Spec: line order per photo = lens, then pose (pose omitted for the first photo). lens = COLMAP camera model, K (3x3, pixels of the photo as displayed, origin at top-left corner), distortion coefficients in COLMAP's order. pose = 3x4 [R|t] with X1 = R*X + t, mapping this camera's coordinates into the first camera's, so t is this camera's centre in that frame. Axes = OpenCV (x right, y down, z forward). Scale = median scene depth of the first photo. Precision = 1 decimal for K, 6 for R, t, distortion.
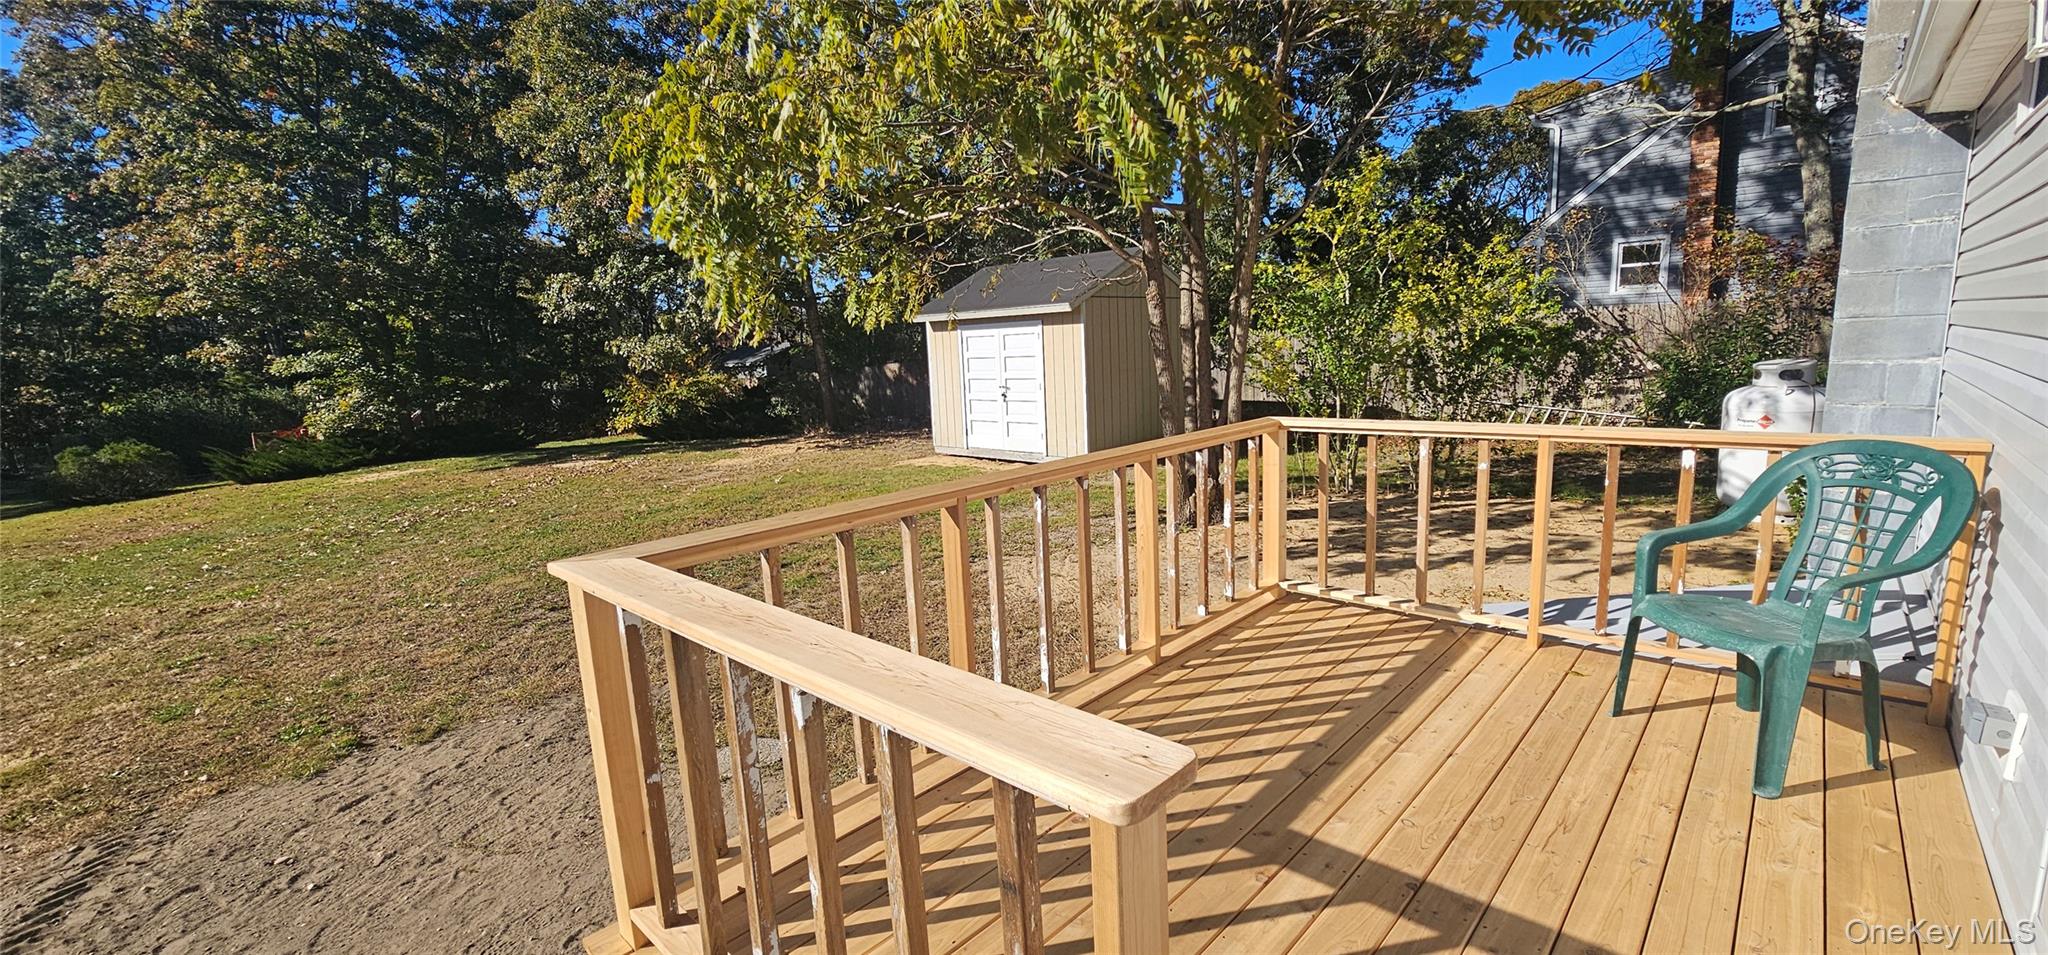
lens RADIAL K [[836.2, 0, 1024.0], [0, 836.2, 477.5], [0, 0, 1]] dist [0.000396, -0.000459]
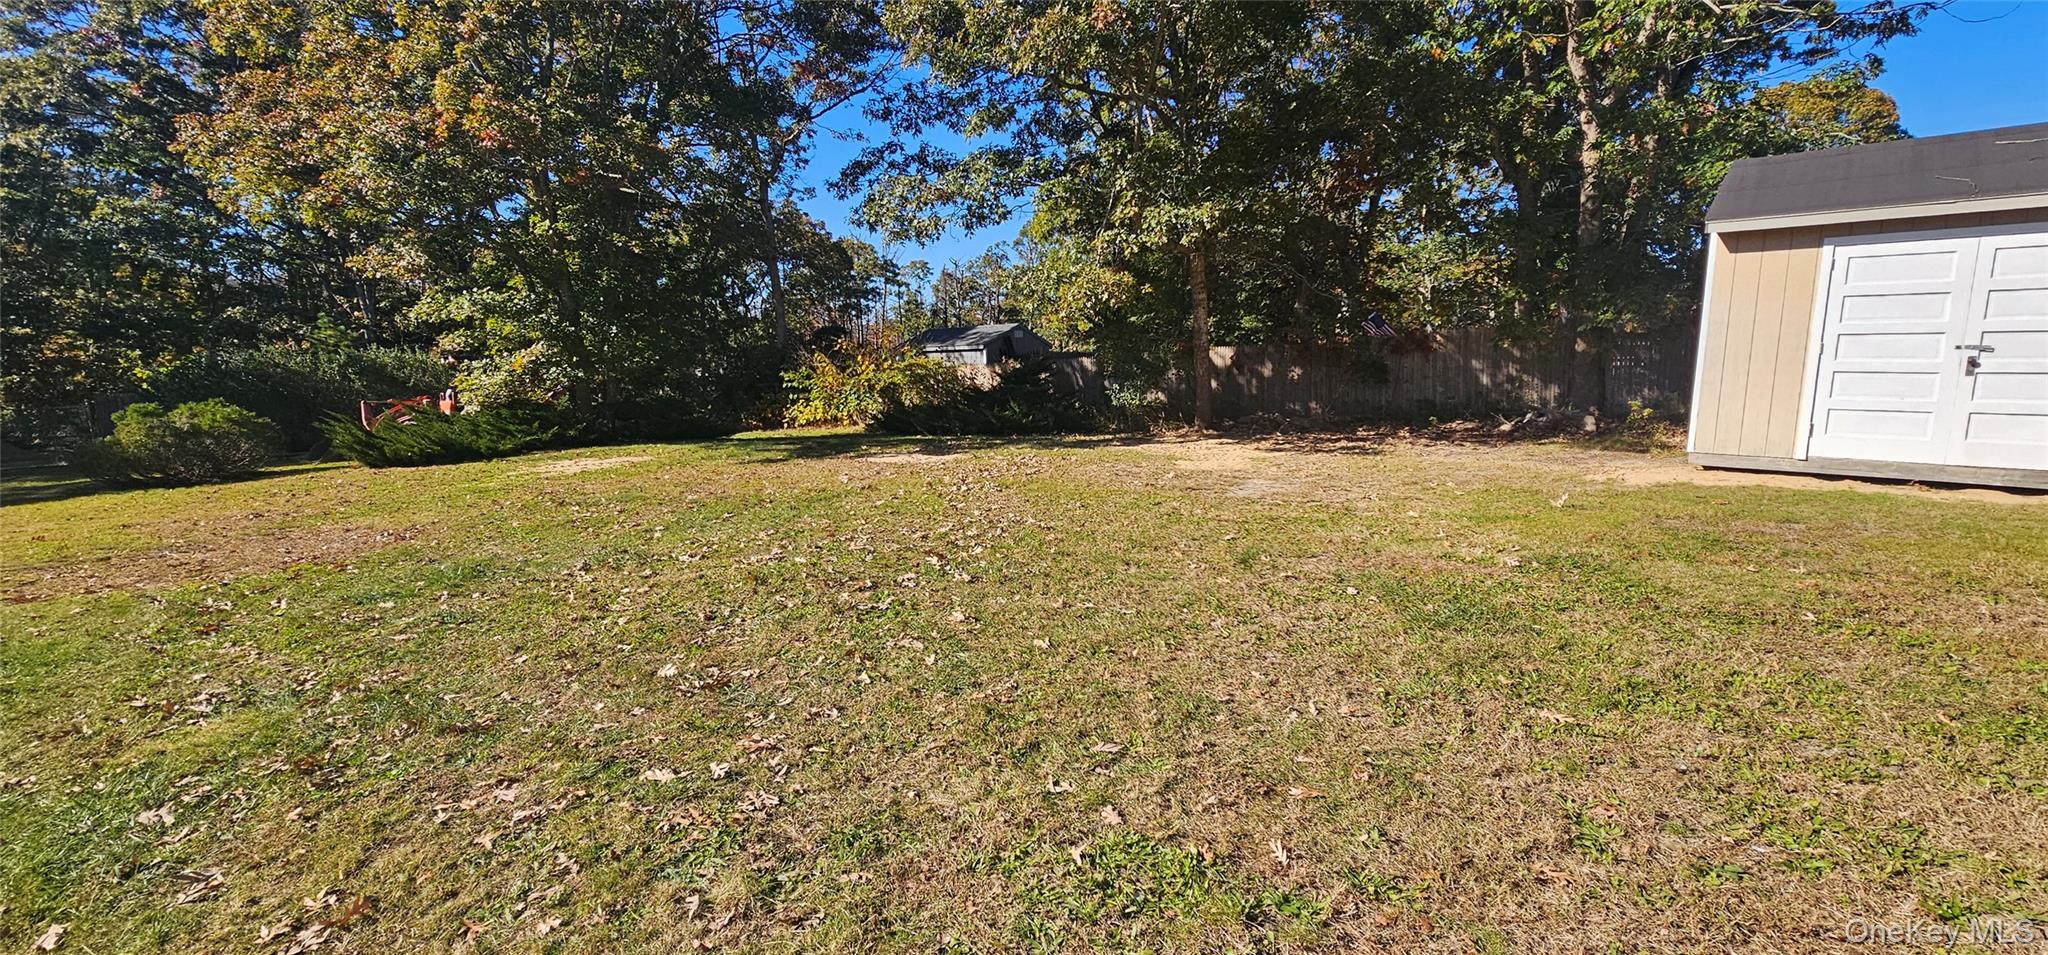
lens RADIAL K [[836.2, 0, 1024.0], [0, 836.2, 477.5], [0, 0, 1]] dist [0.000396, -0.000459]
pose [[0.998979, 0.045072, 0.003068, -0.383837], [-0.044976, 0.998642, -0.026297, 0.010137], [-0.004249, 0.026133, 0.999649, 0.288551]]
